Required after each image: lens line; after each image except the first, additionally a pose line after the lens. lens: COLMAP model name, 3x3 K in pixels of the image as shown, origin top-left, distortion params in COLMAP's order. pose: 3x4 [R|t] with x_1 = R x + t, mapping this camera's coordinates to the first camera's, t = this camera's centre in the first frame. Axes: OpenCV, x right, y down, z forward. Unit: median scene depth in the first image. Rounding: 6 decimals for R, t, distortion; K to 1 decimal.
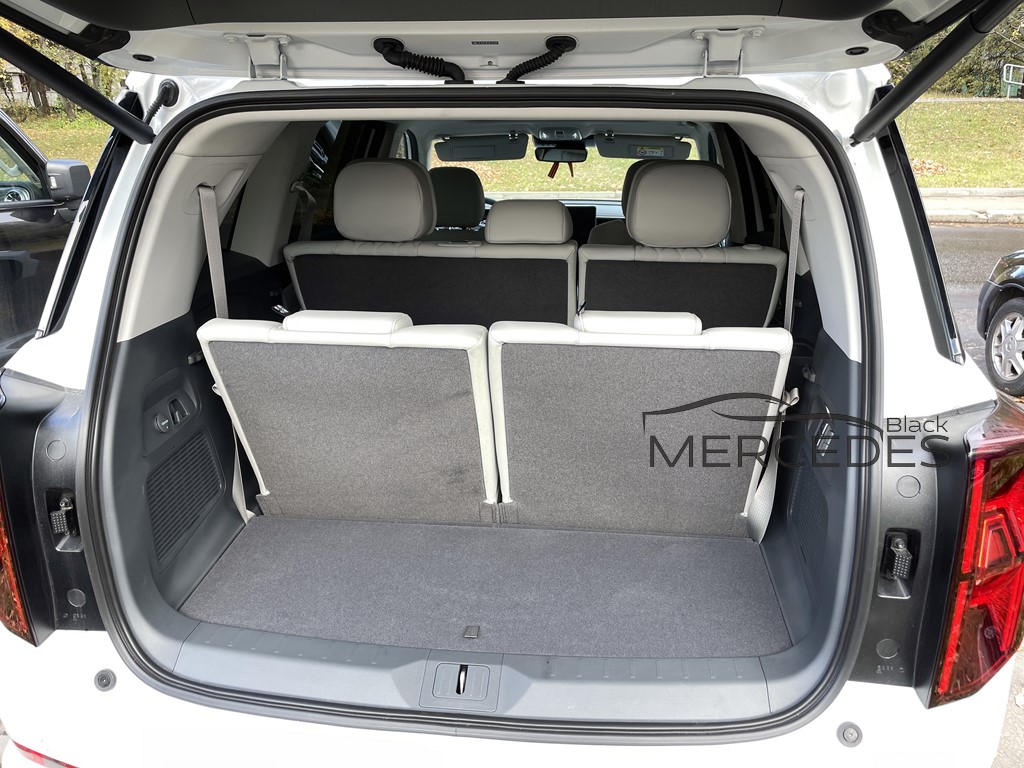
lens RADIAL K [[758.2, 0, 450.8], [0, 758.2, 380.4], [0, 0, 1]] dist [0.031966, -0.077177]
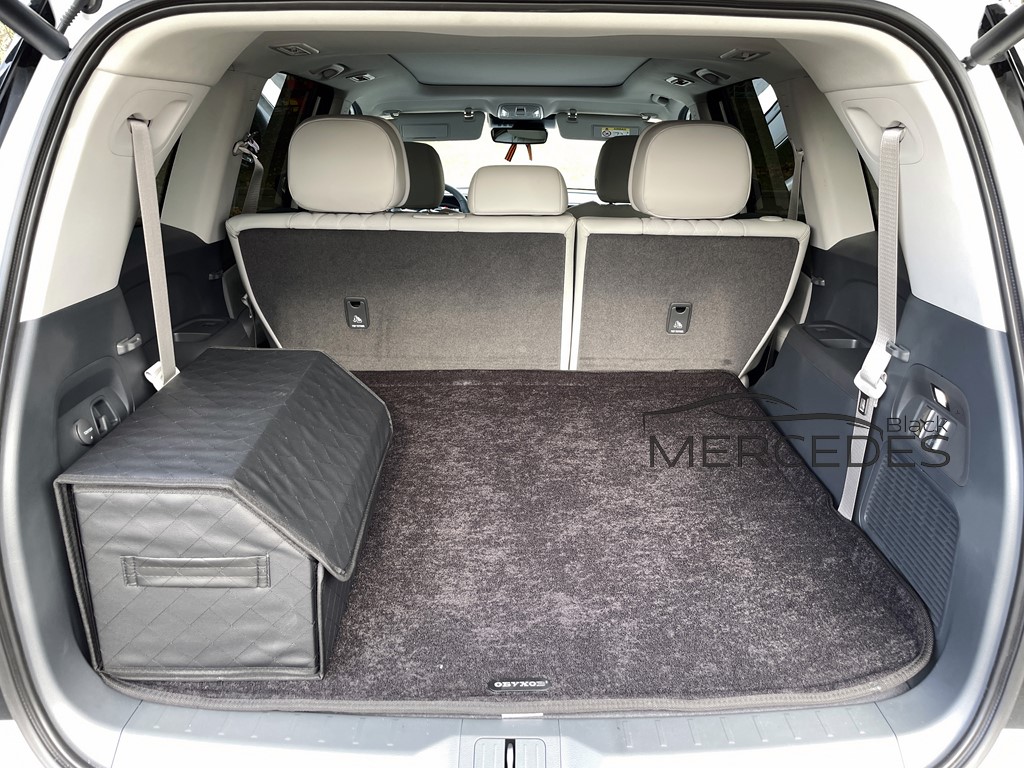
lens RADIAL K [[758.2, 0, 450.8], [0, 758.2, 380.4], [0, 0, 1]] dist [0.031966, -0.077177]
pose [[0.993751, -0.018360, 0.110096, -0.074525], [0.019693, 0.999745, -0.011029, 0.015240], [-0.109866, 0.013128, 0.993860, 0.156331]]
